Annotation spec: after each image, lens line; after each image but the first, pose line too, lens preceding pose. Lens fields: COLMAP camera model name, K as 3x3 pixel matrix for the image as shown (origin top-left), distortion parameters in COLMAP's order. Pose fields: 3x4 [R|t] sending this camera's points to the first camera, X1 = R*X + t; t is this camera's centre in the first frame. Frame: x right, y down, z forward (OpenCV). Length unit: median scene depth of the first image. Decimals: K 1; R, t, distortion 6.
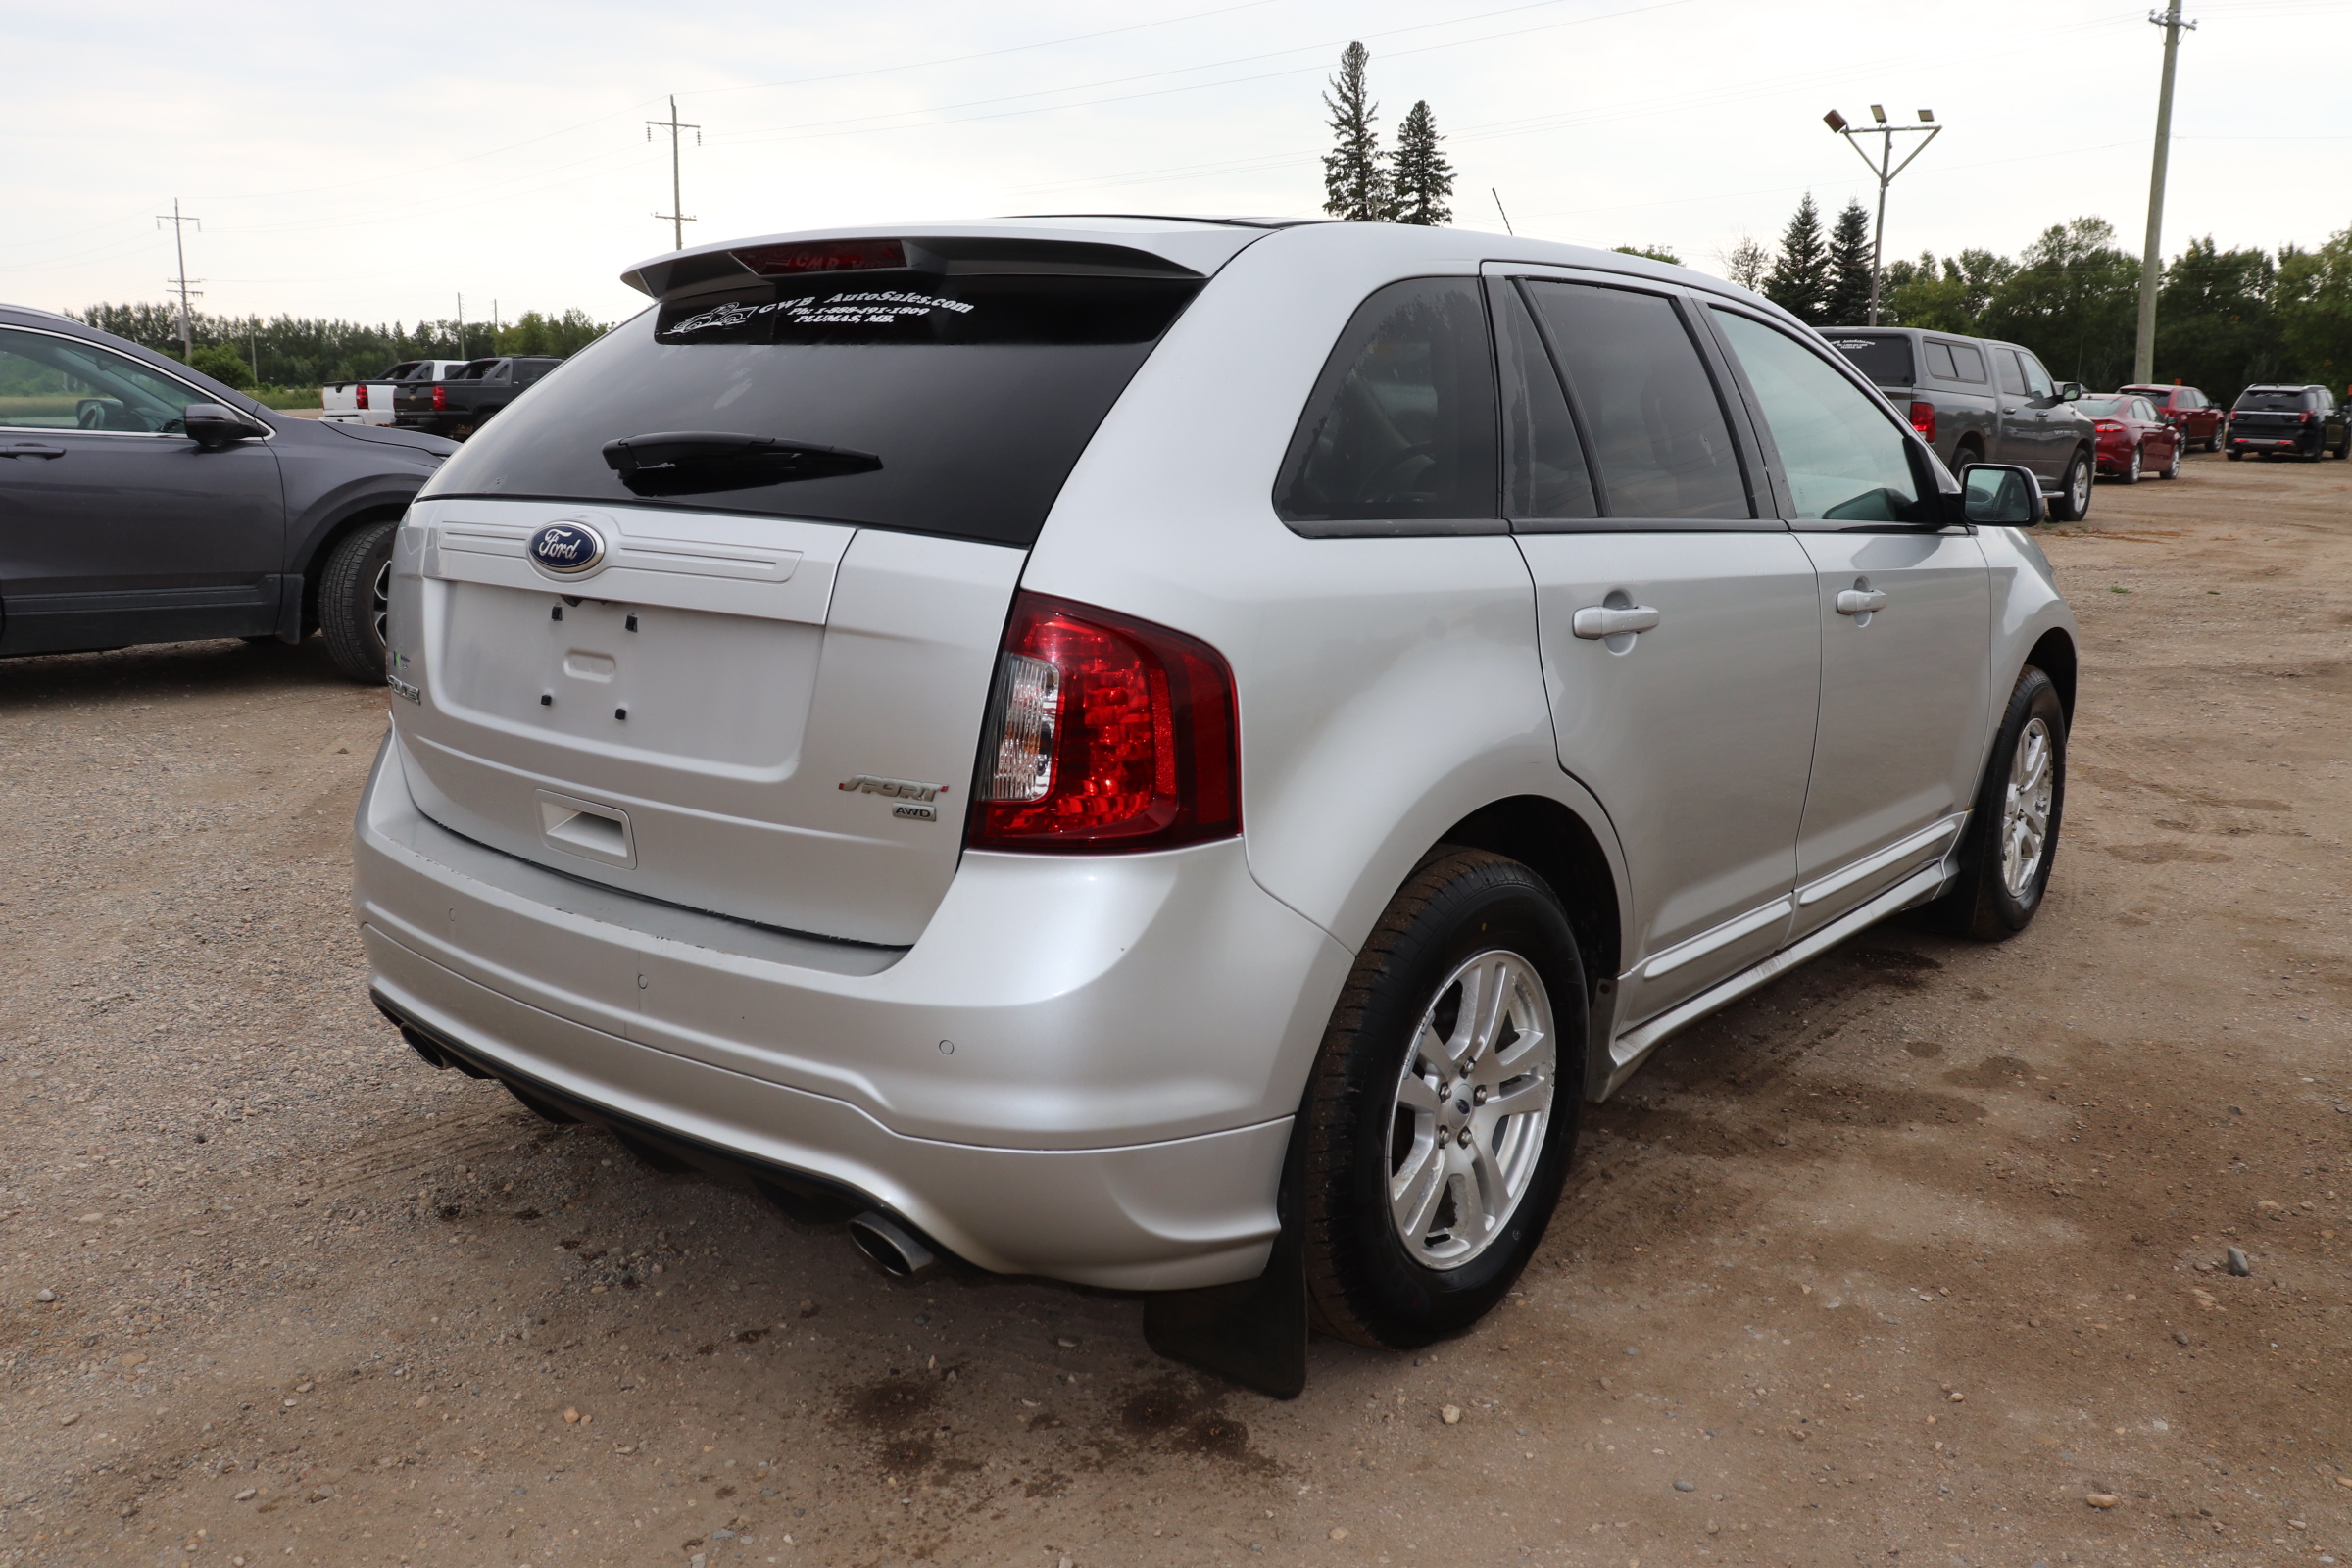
lens RADIAL K [[1935.7, 0, 1185.9], [0, 1935.7, 767.5], [0, 0, 1]] dist [-0.178146, 0.169545]
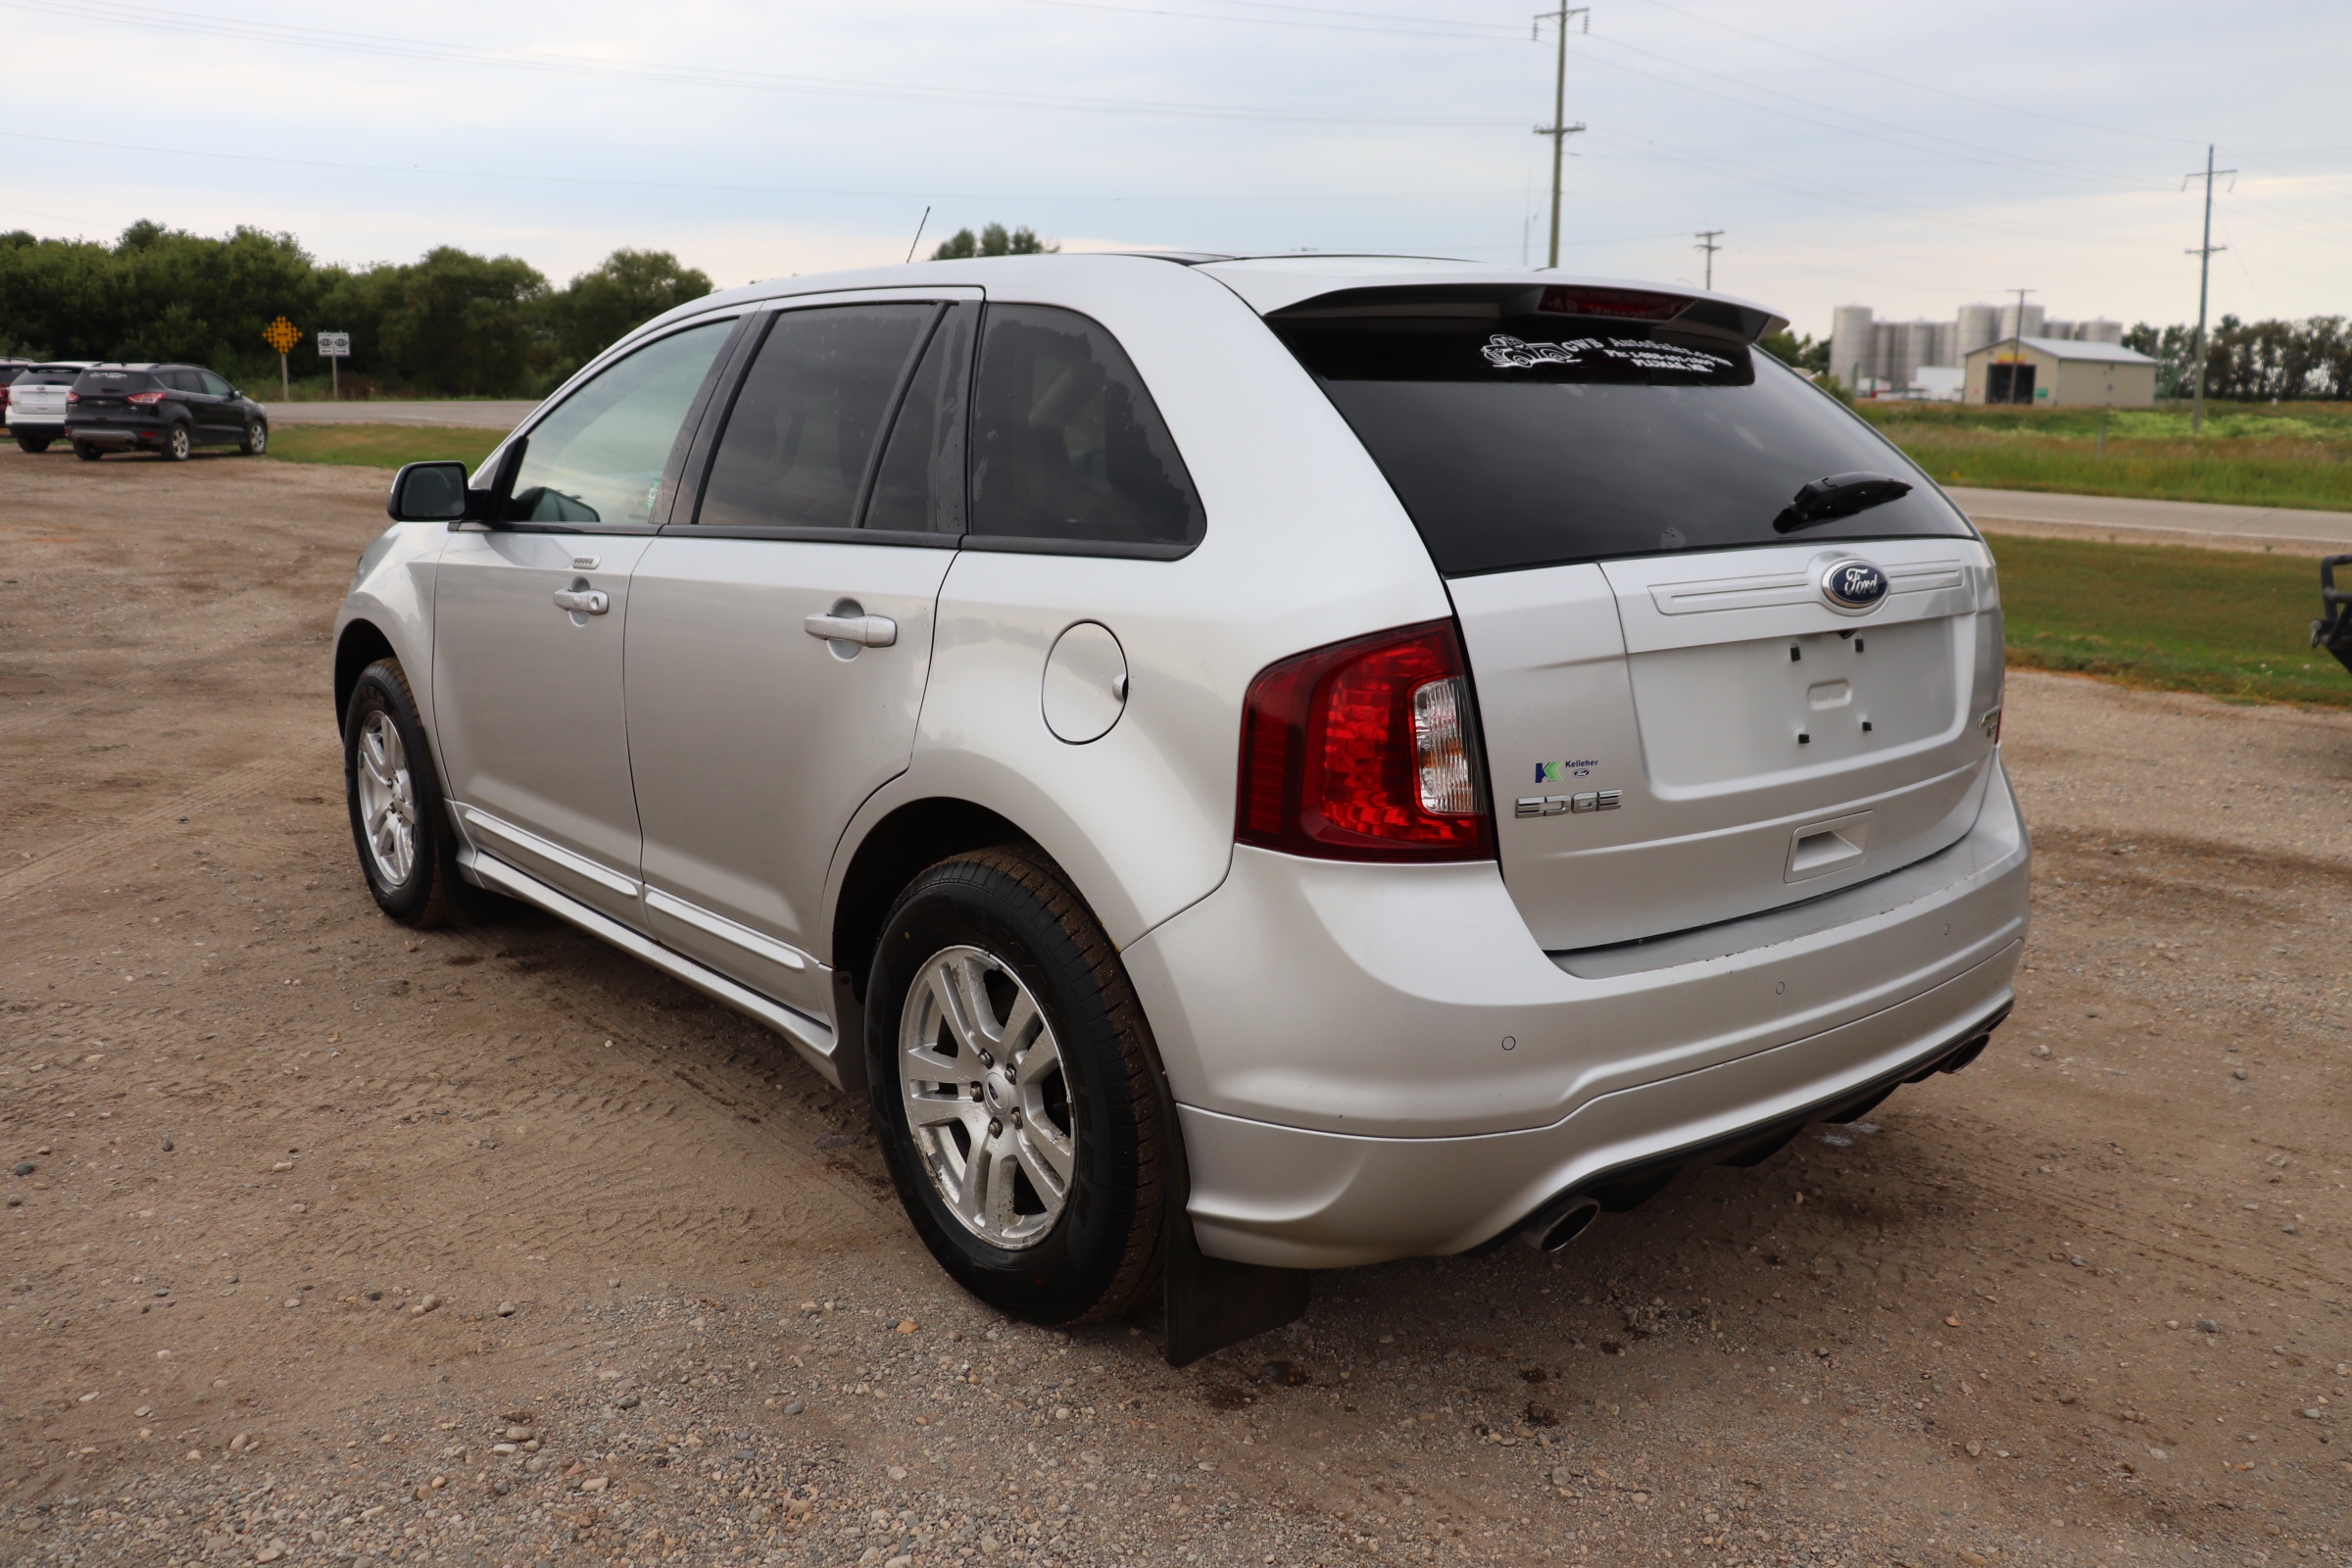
lens RADIAL K [[1935.7, 0, 1185.9], [0, 1935.7, 767.5], [0, 0, 1]] dist [-0.178146, 0.169545]
pose [[0.181581, -0.196353, 0.963574, -1.261091], [0.178277, 0.970199, 0.164107, -0.225435], [-0.967081, 0.141984, 0.211174, 1.005551]]
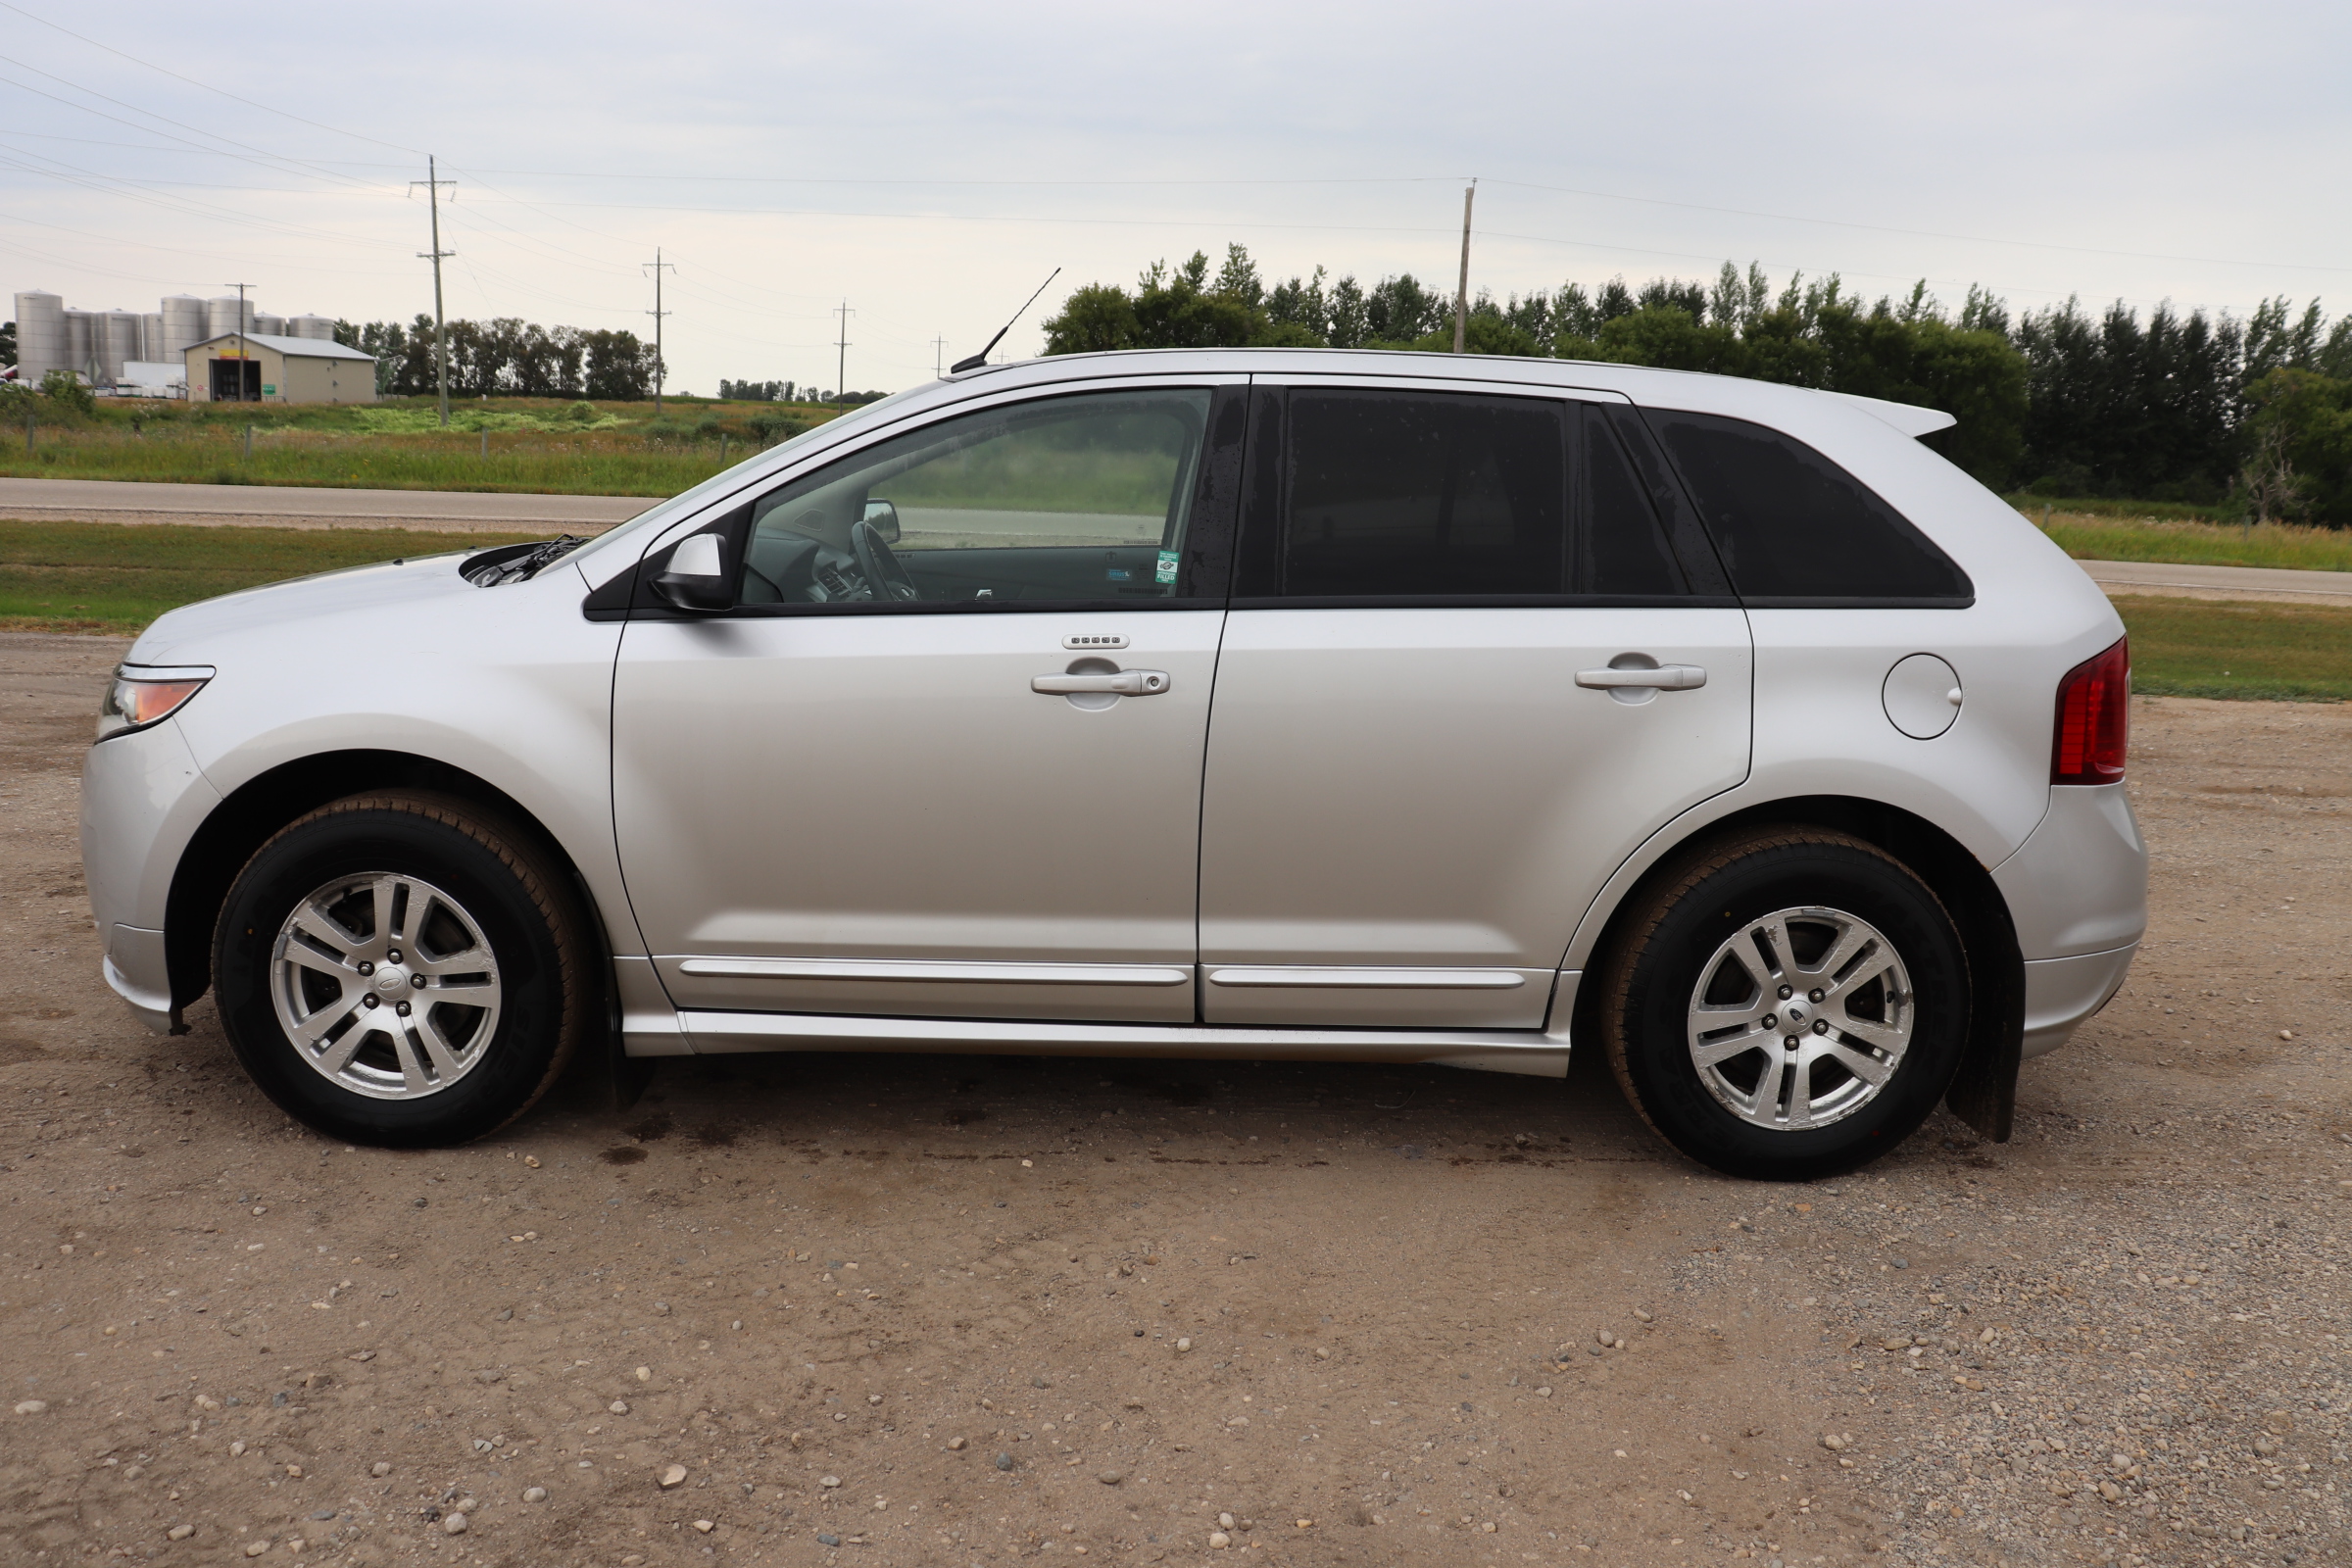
lens RADIAL K [[1935.7, 0, 1185.9], [0, 1935.7, 767.5], [0, 0, 1]] dist [-0.178146, 0.169545]
pose [[-0.654039, -0.163525, 0.738574, -1.254879], [0.101822, 0.948440, 0.300158, -0.232560], [-0.749577, 0.271518, -0.603666, 1.040079]]
